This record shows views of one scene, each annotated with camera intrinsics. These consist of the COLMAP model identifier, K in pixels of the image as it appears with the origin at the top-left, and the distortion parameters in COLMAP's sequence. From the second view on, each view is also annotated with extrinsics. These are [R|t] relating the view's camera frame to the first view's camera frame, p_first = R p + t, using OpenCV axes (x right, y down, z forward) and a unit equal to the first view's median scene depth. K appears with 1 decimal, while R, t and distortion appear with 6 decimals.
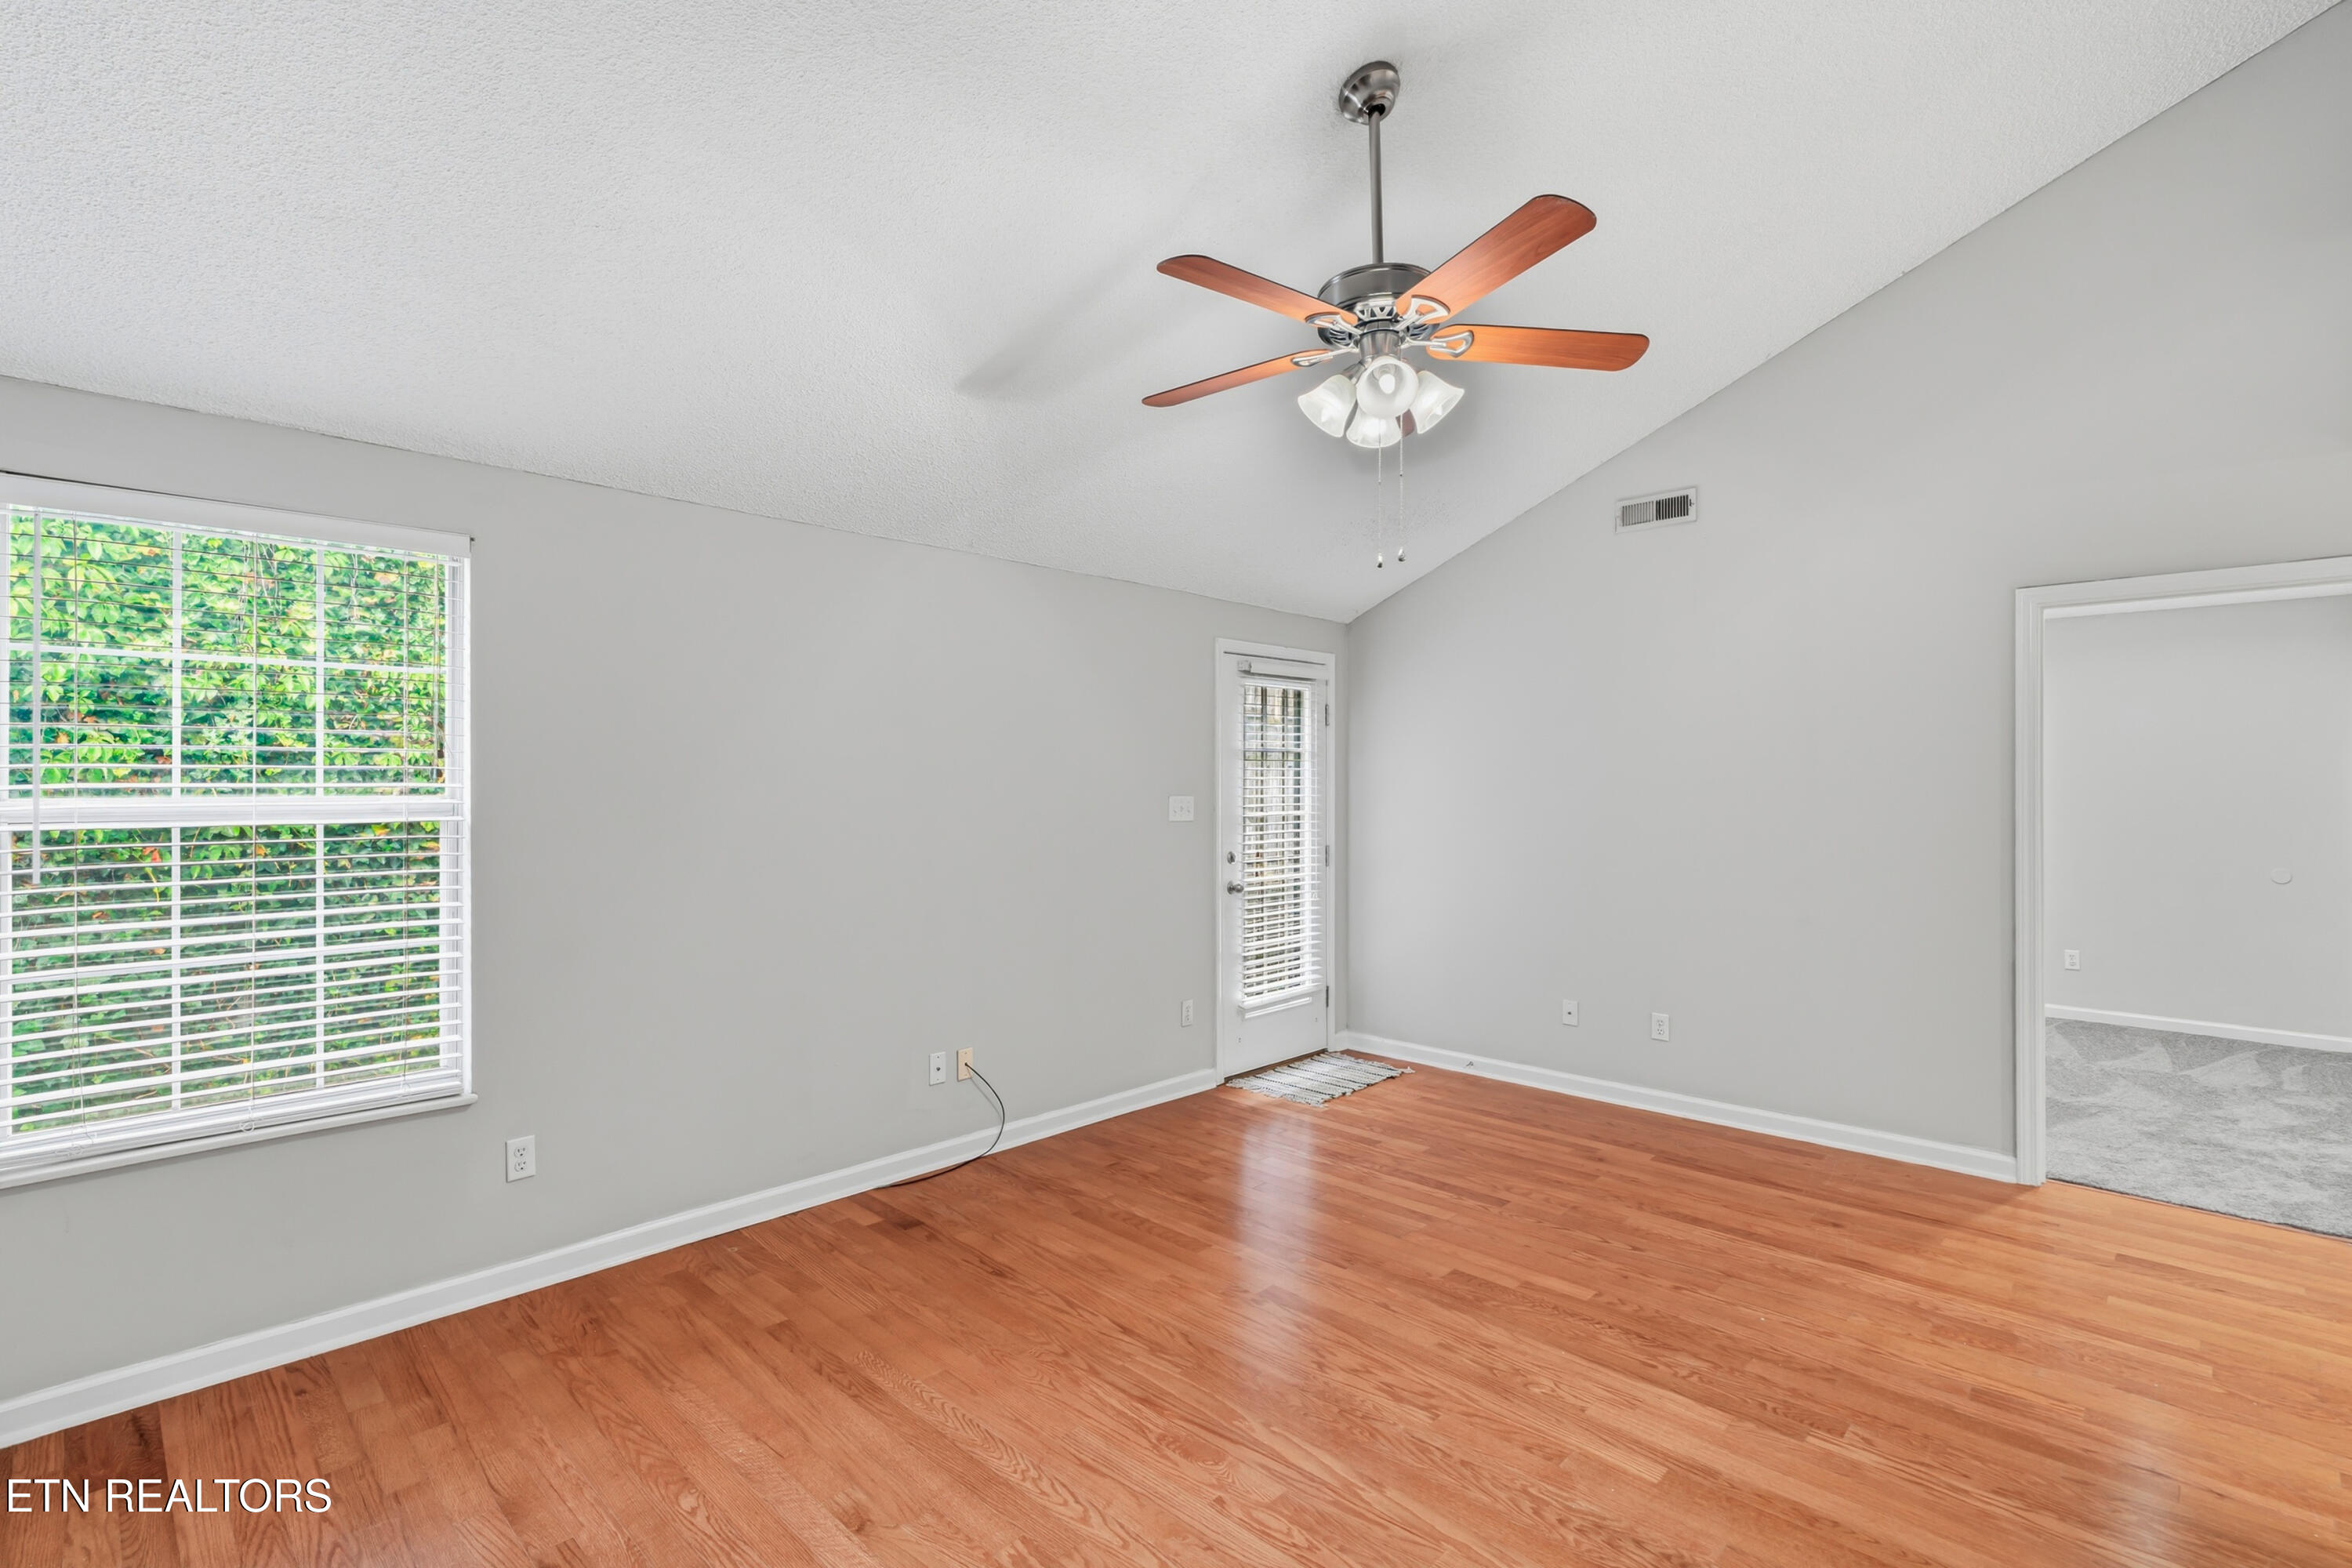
lens RADIAL K [[1076.9, 0, 1164.7], [0, 1076.9, 774.9], [0, 0, 1]] dist [-0.001575, 0.000600]
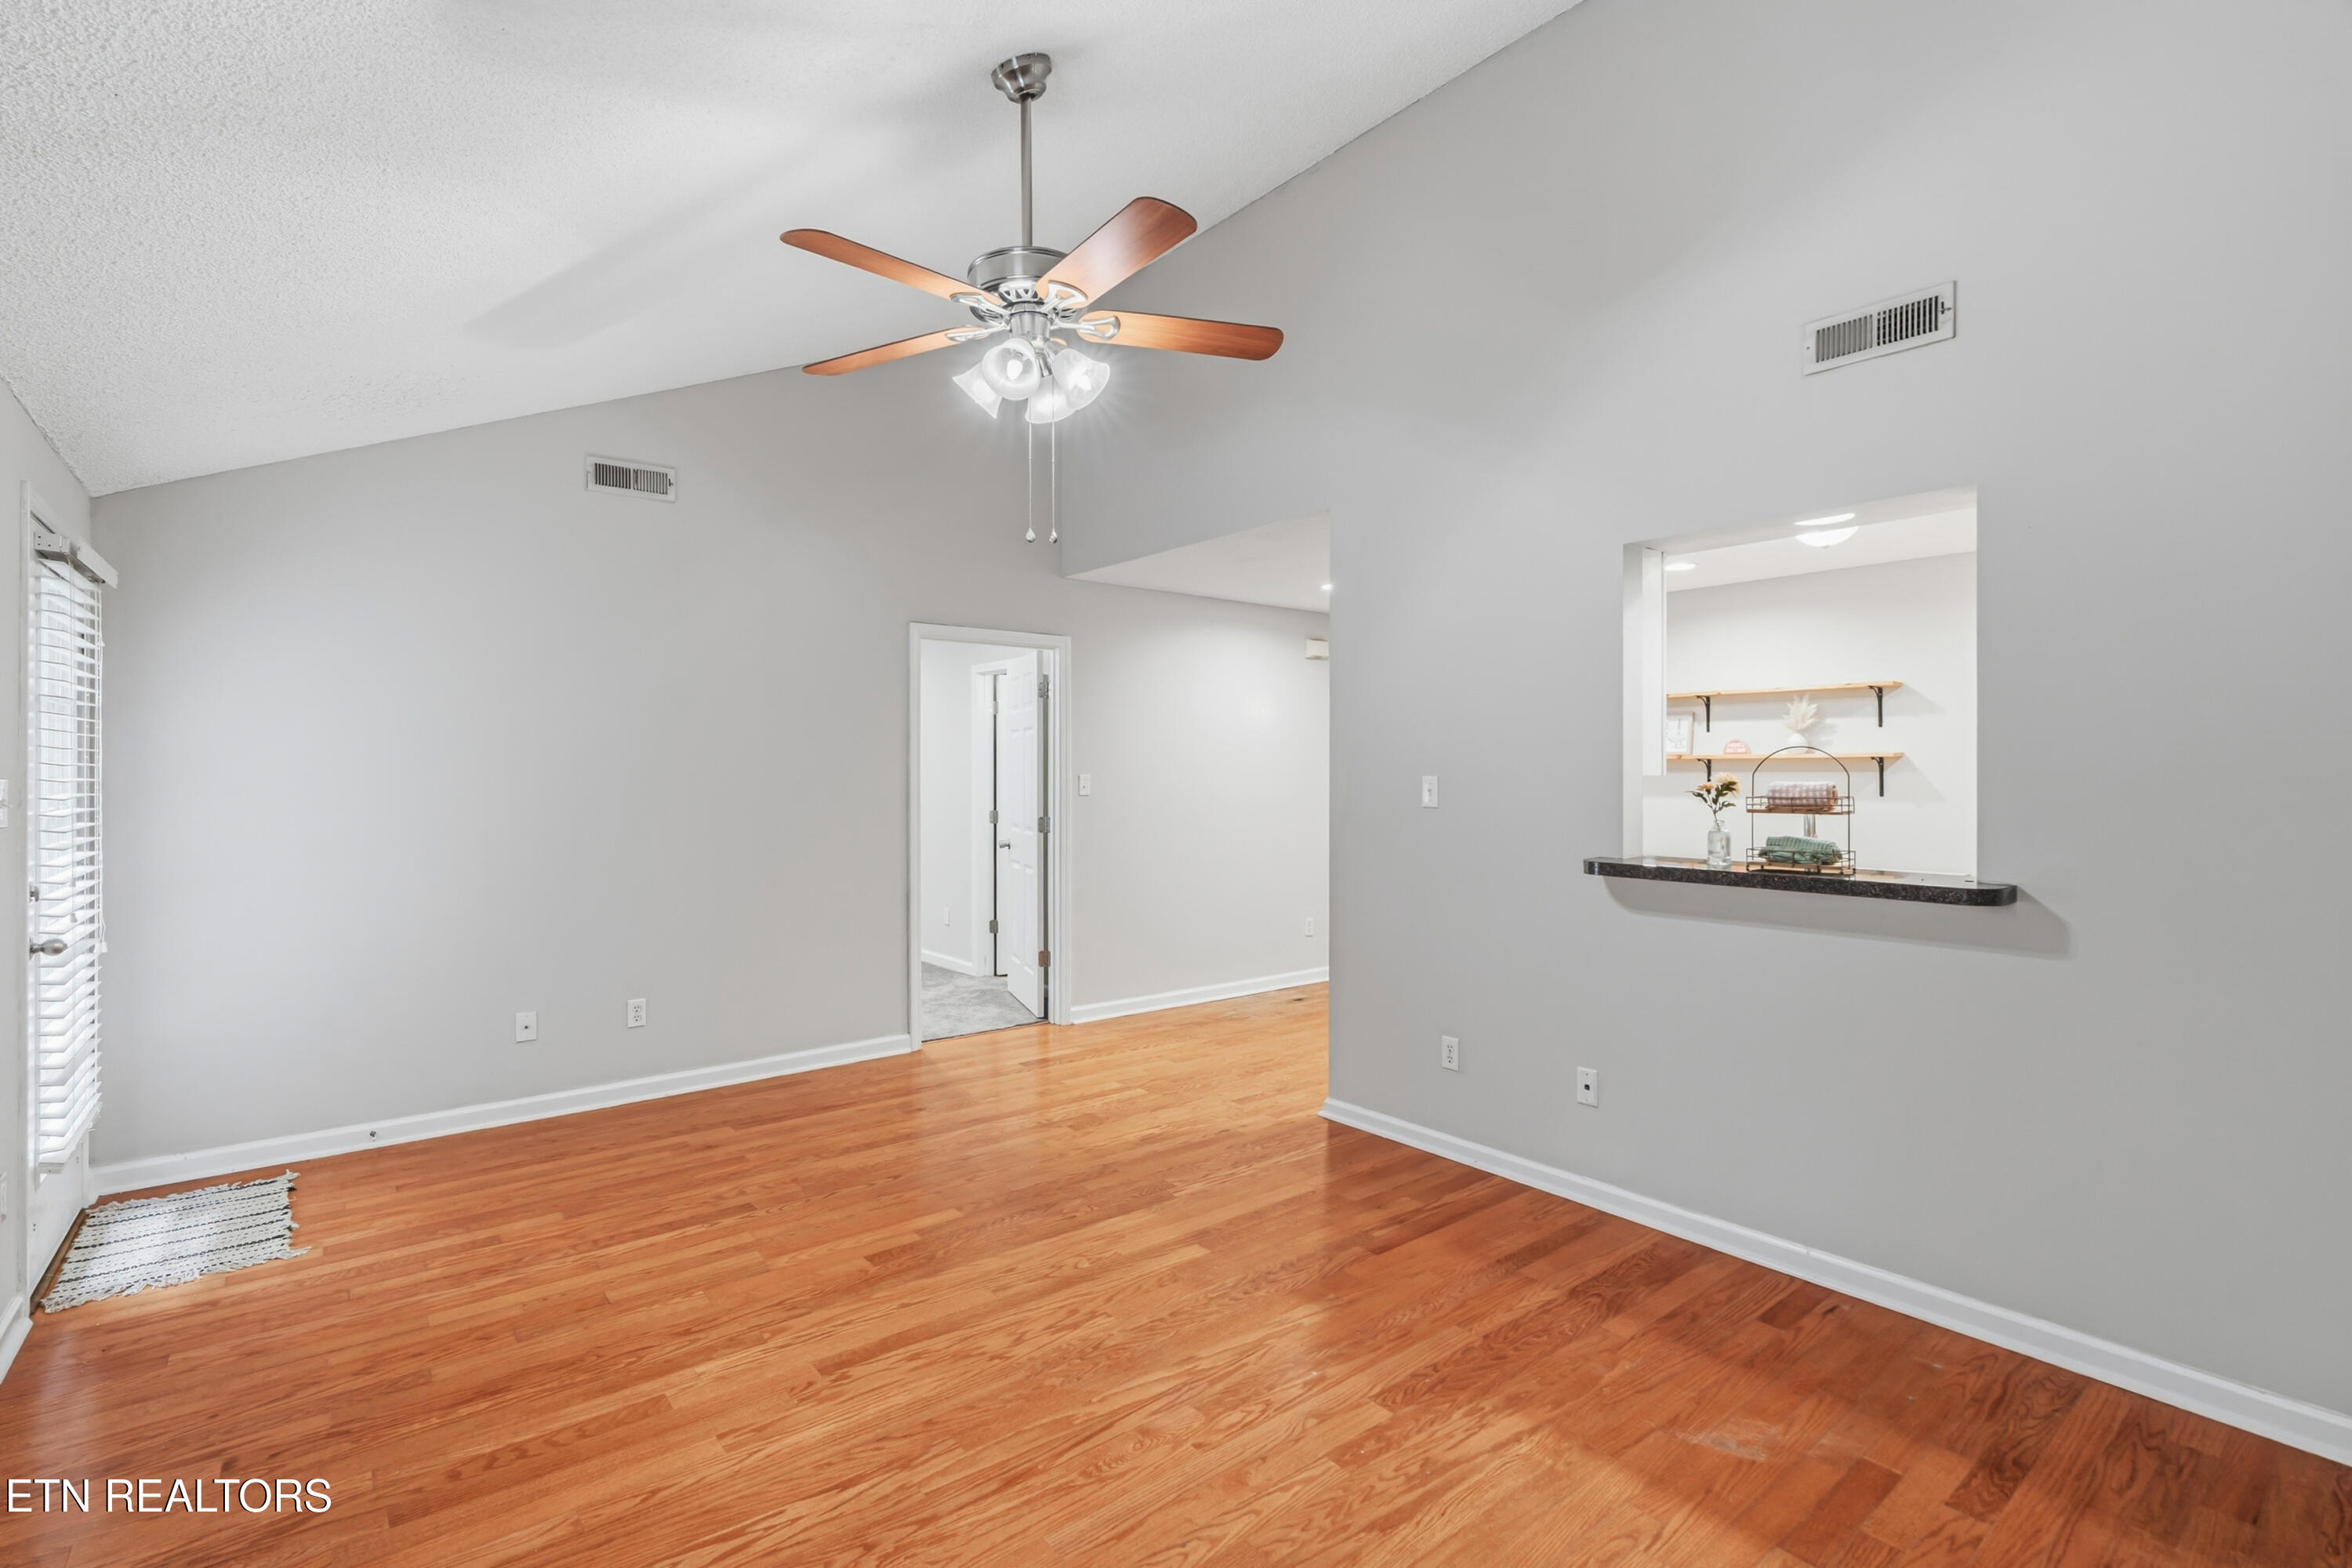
lens RADIAL K [[1076.9, 0, 1164.7], [0, 1076.9, 774.9], [0, 0, 1]] dist [-0.001575, 0.000600]
pose [[0.130224, -0.001780, 0.991483, -0.569532], [-0.006881, 0.999973, 0.002699, 0.018552], [-0.991461, -0.007174, 0.130208, 0.529614]]
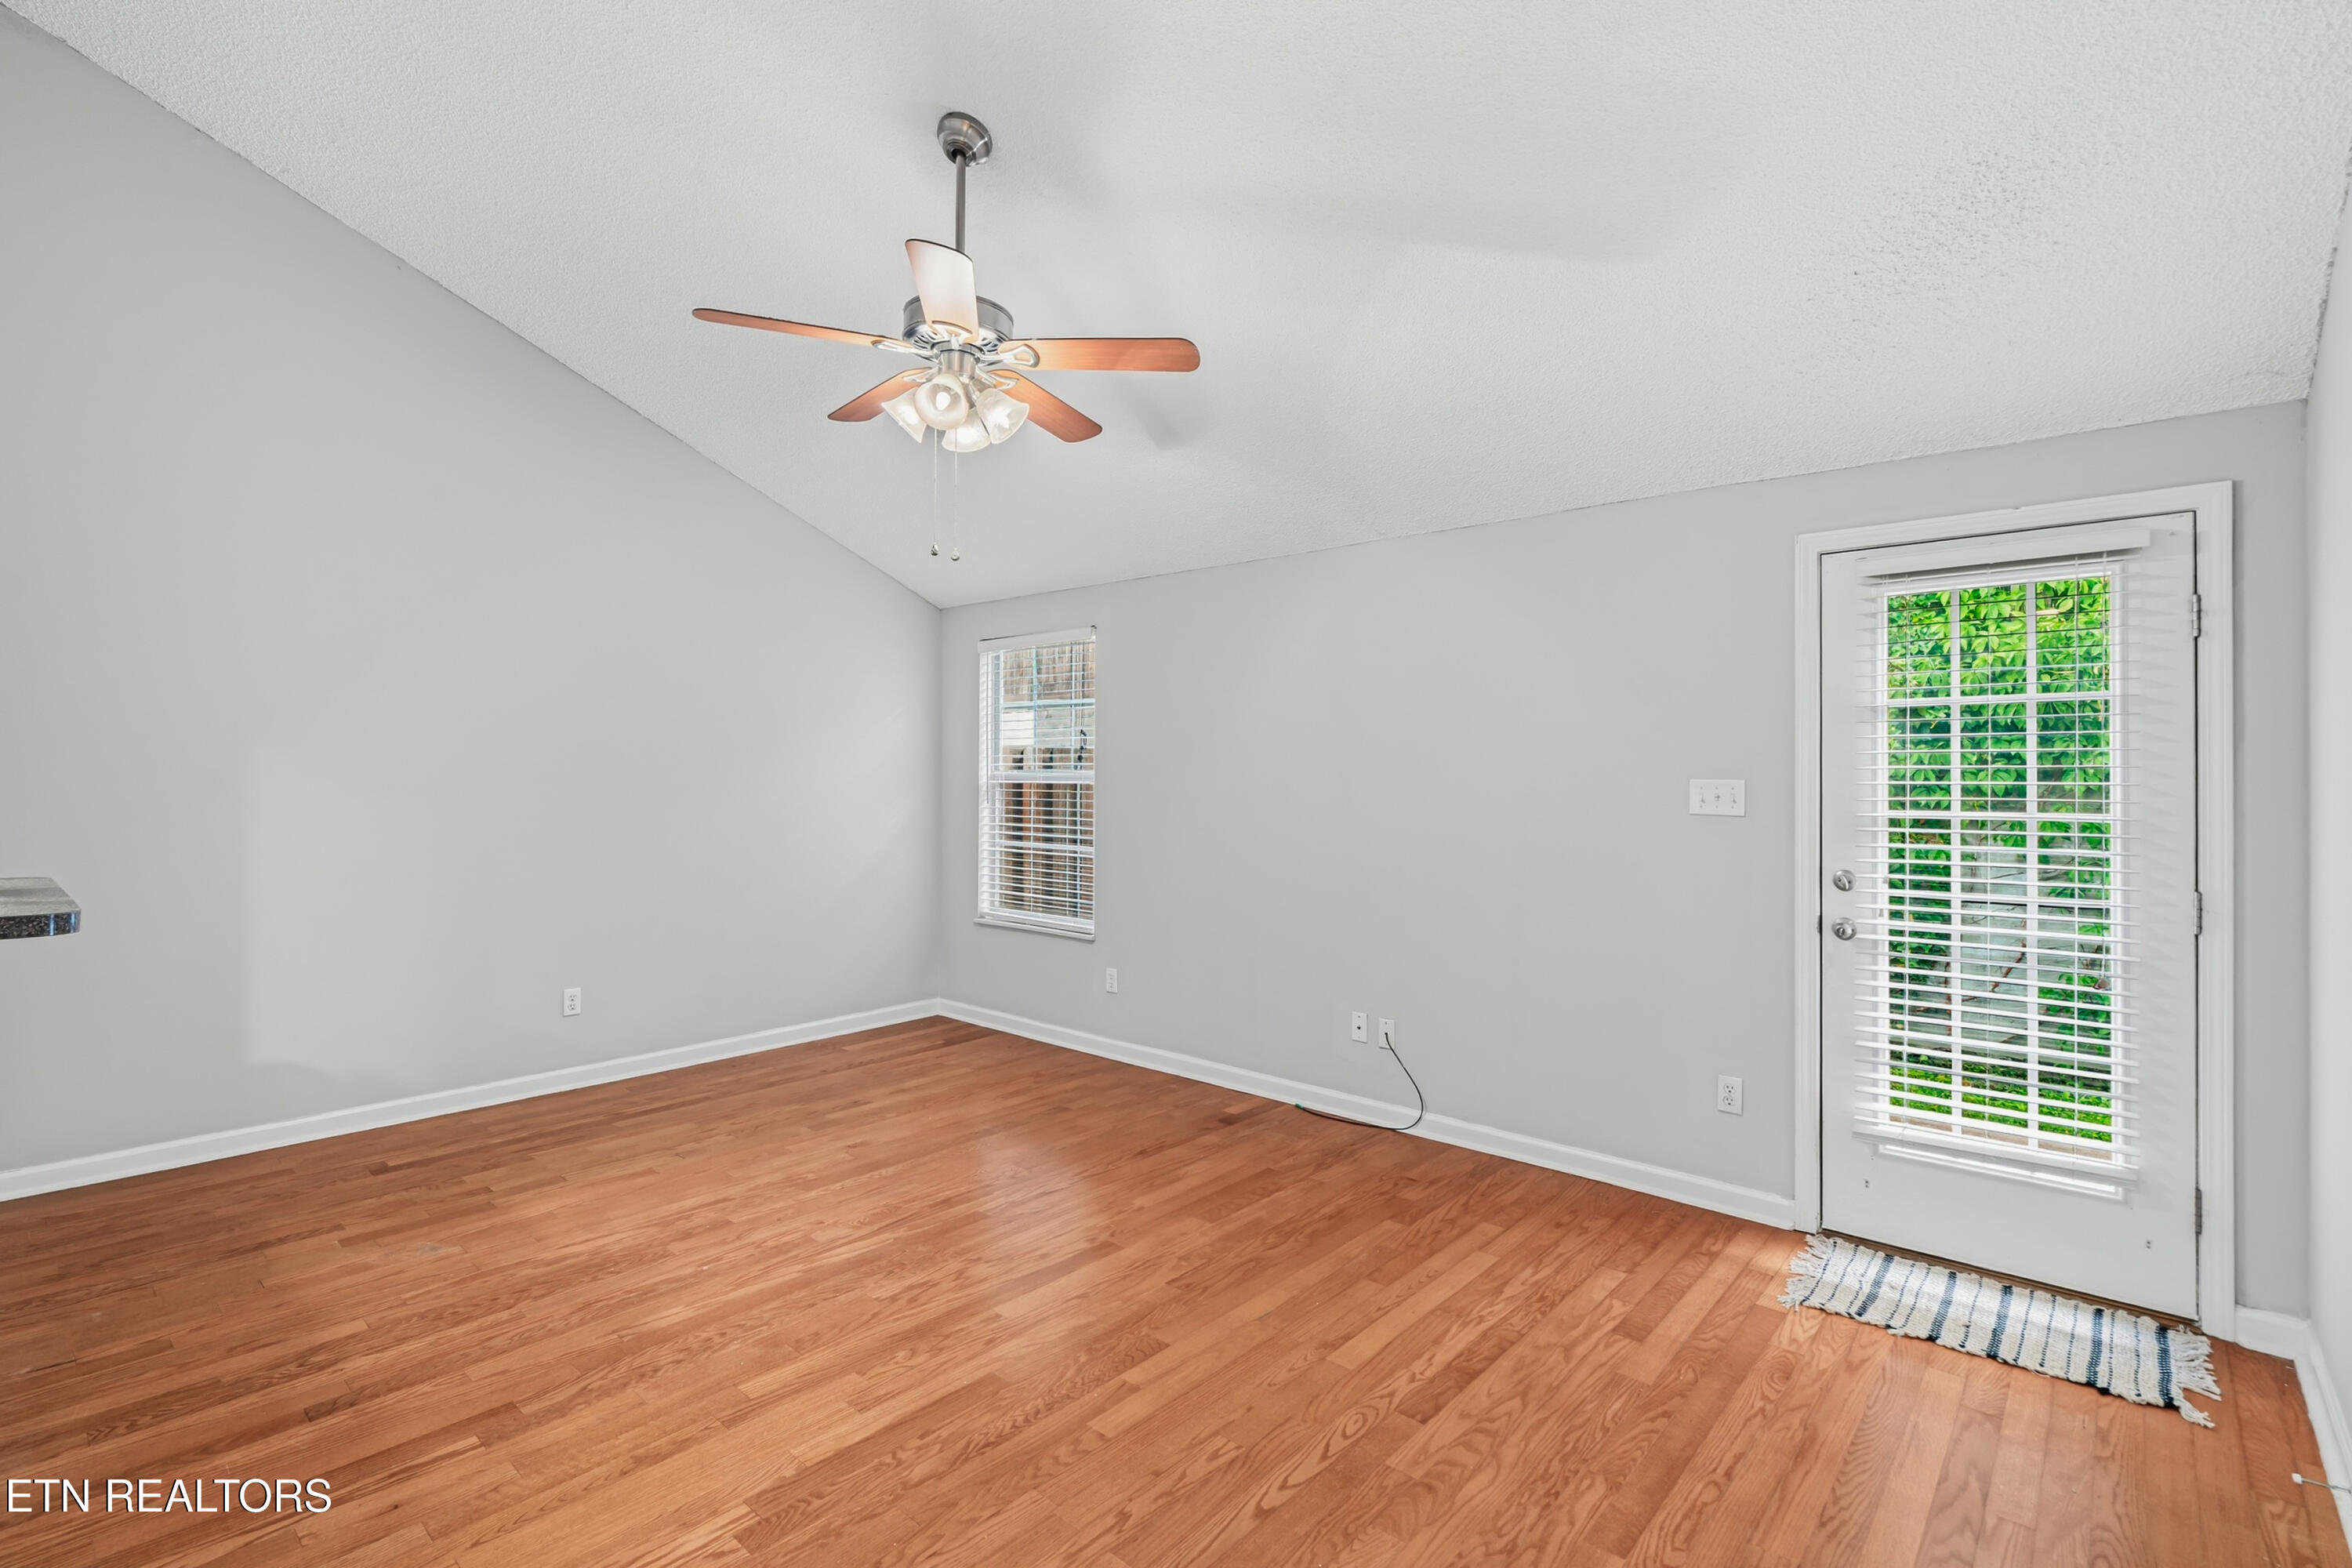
lens RADIAL K [[1076.9, 0, 1164.7], [0, 1076.9, 774.9], [0, 0, 1]] dist [-0.001575, 0.000600]
pose [[0.049775, -0.000177, -0.998760, 0.948111], [0.003703, 0.999993, 0.000007, 0.020517], [0.998754, -0.003699, 0.049776, 0.831977]]
